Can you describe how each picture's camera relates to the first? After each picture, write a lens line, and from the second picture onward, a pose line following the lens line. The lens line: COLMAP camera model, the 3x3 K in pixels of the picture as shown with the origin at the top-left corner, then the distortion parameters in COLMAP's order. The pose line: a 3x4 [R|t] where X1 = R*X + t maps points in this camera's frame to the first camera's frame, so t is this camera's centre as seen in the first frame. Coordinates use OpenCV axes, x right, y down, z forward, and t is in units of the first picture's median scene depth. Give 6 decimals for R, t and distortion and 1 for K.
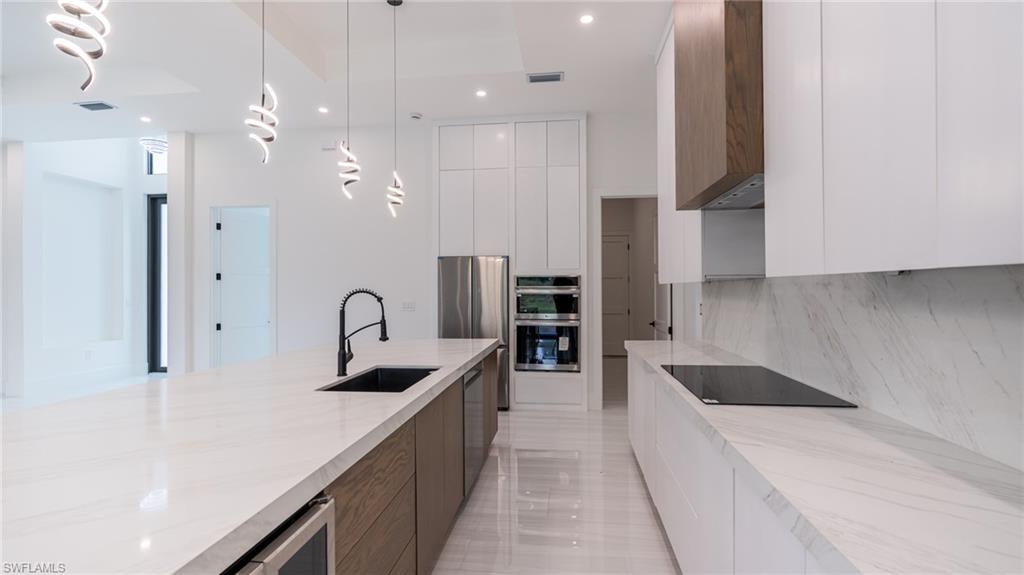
lens RADIAL K [[478.5, 0, 510.9], [0, 478.5, 287.1], [0, 0, 1]] dist [-0.002999, 0.001061]
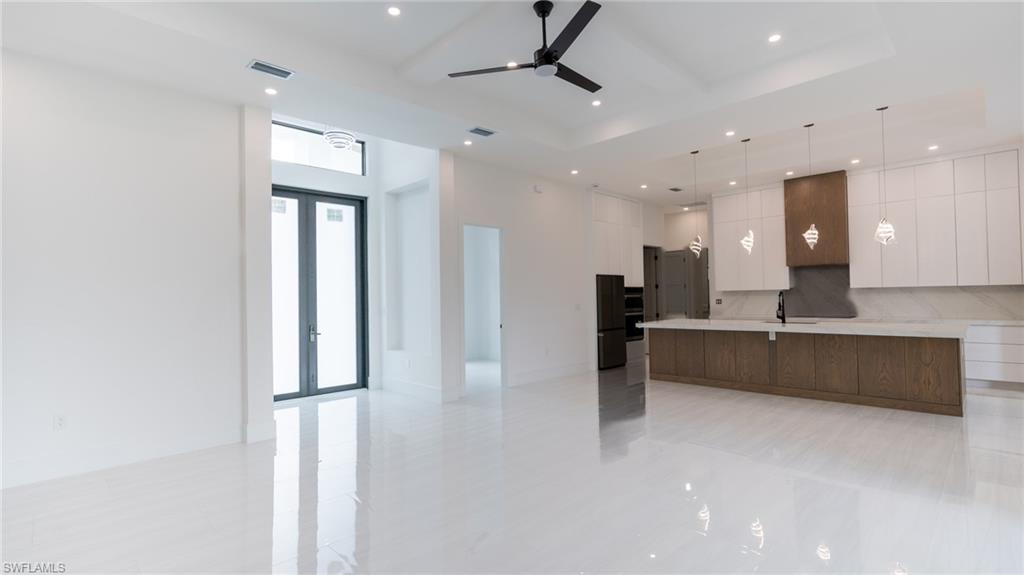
lens RADIAL K [[476.4, 0, 512.0], [0, 476.4, 287.5], [0, 0, 1]] dist [-0.005620, 0.001745]
pose [[0.619343, 0.007472, 0.785085, -1.620158], [0.013100, 0.999717, -0.019849, 0.007401], [-0.785011, 0.022578, 0.619070, 0.254879]]
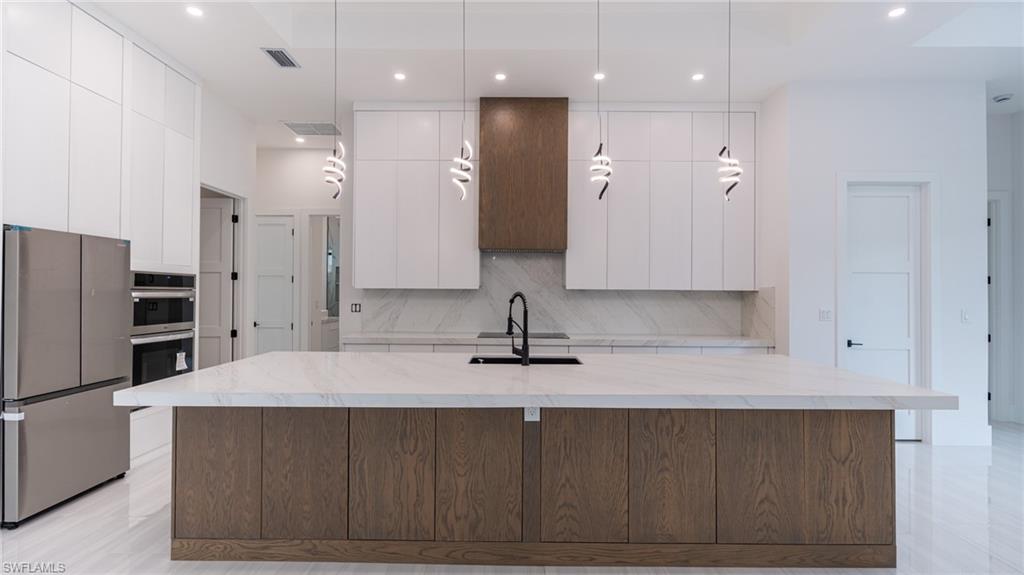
lens RADIAL K [[477.7, 0, 509.2], [0, 477.7, 286.4], [0, 0, 1]] dist [-0.004255, 0.000599]
pose [[-0.112967, 0.015838, 0.993473, -0.724858], [-0.009596, 0.999809, -0.017030, 0.004760], [-0.993552, -0.011457, -0.112793, 0.557996]]
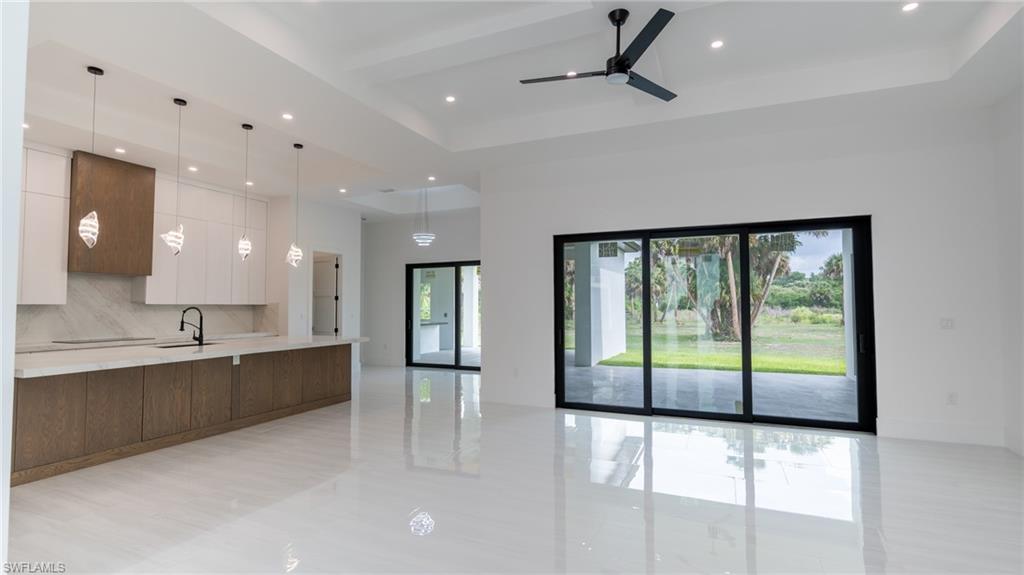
lens RADIAL K [[476.4, 0, 512.0], [0, 476.4, 287.5], [0, 0, 1]] dist [-0.005620, 0.001745]
pose [[-0.958084, 0.018164, 0.285912, -1.118475], [0.006011, 0.999043, -0.043329, 0.009688], [-0.286425, -0.039794, -0.957276, 1.280296]]
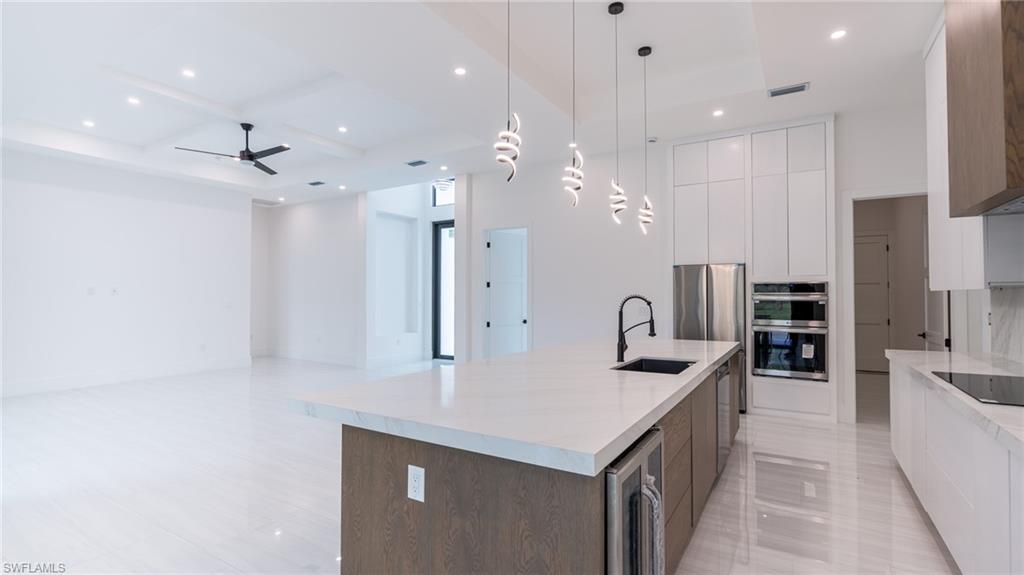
lens RADIAL K [[477.7, 0, 509.2], [0, 477.7, 286.4], [0, 0, 1]] dist [-0.004255, 0.000599]
pose [[0.909740, -0.003234, -0.415165, -0.041219], [-0.002178, 0.999919, -0.012561, -0.001100], [0.415172, 0.012331, 0.909660, -0.147583]]
